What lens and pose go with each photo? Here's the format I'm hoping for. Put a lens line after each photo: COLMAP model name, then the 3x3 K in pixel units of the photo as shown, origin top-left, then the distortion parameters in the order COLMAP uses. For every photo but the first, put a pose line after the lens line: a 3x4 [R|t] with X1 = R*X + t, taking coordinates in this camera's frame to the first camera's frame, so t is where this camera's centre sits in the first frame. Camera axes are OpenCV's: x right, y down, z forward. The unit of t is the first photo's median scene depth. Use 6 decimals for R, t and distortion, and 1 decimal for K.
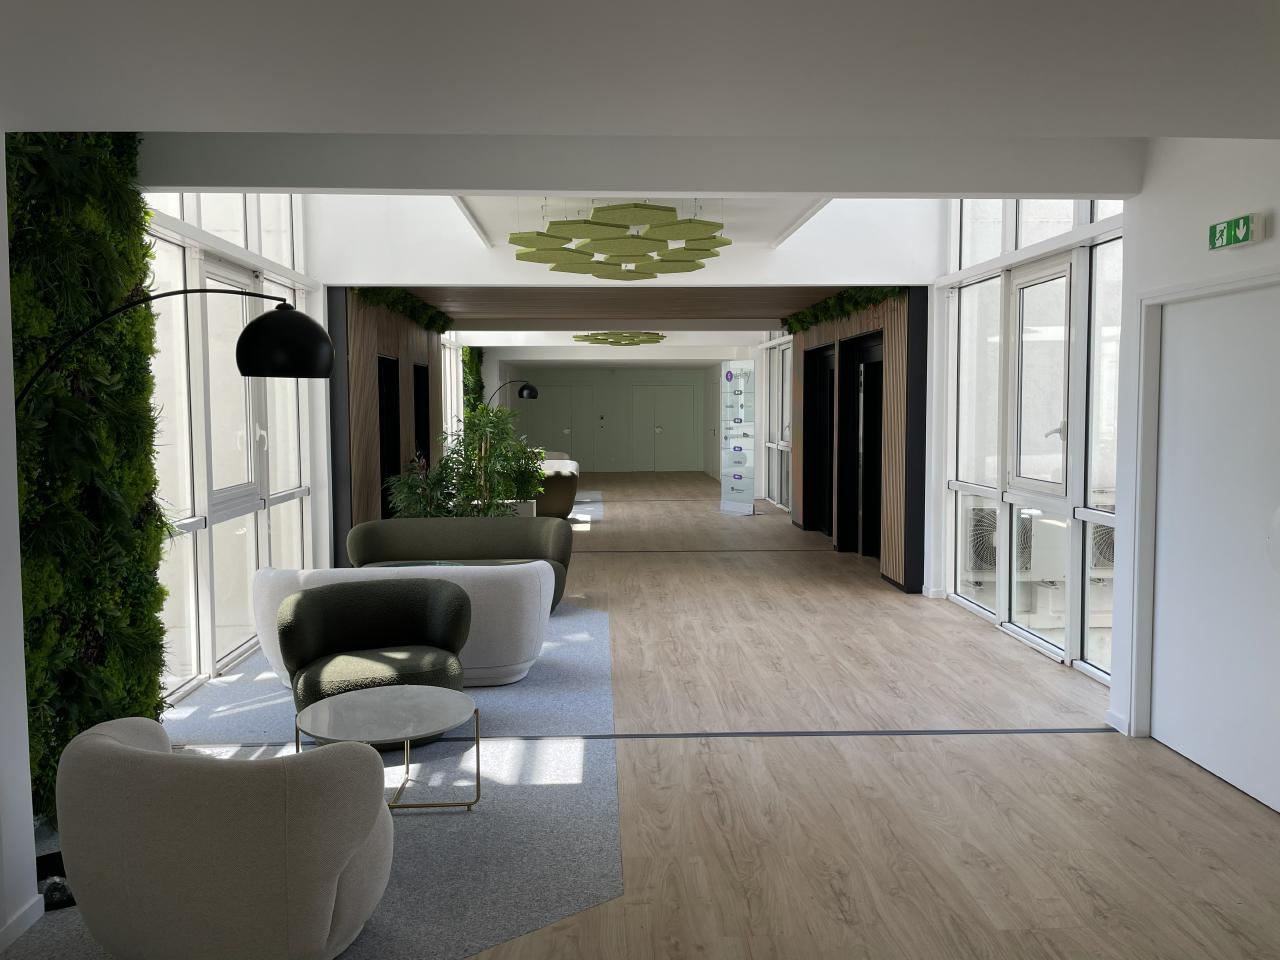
lens RADIAL K [[969.0, 0, 637.0], [0, 969.0, 464.4], [0, 0, 1]] dist [0.081761, -0.111802]
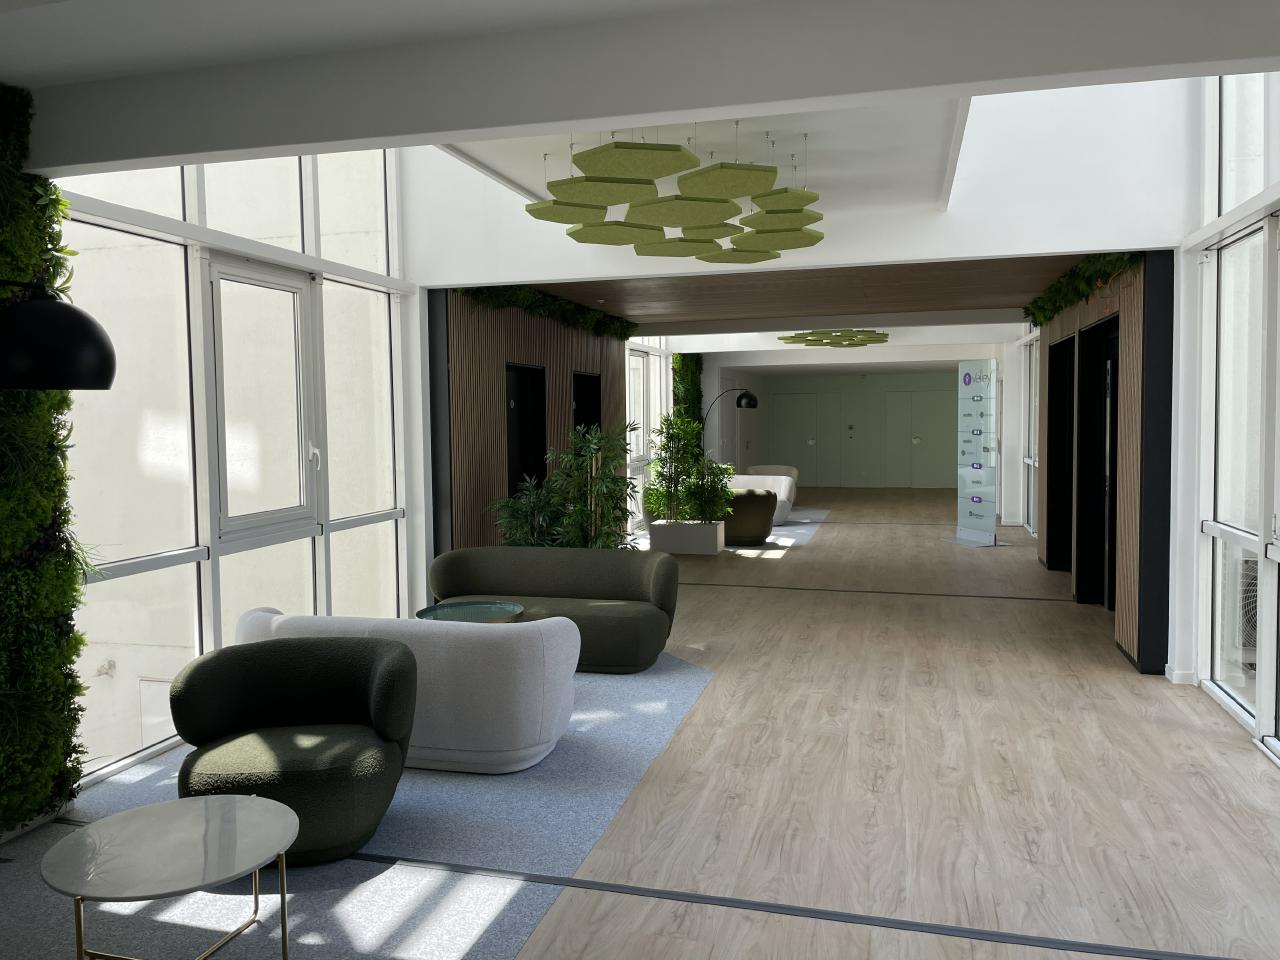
lens RADIAL K [[969.0, 0, 637.0], [0, 969.0, 464.4], [0, 0, 1]] dist [0.081761, -0.111802]
pose [[0.952705, 0.009593, -0.303747, 0.146407], [-0.012136, 0.999905, -0.006484, -0.014972], [0.303656, 0.009864, 0.952731, 0.195798]]
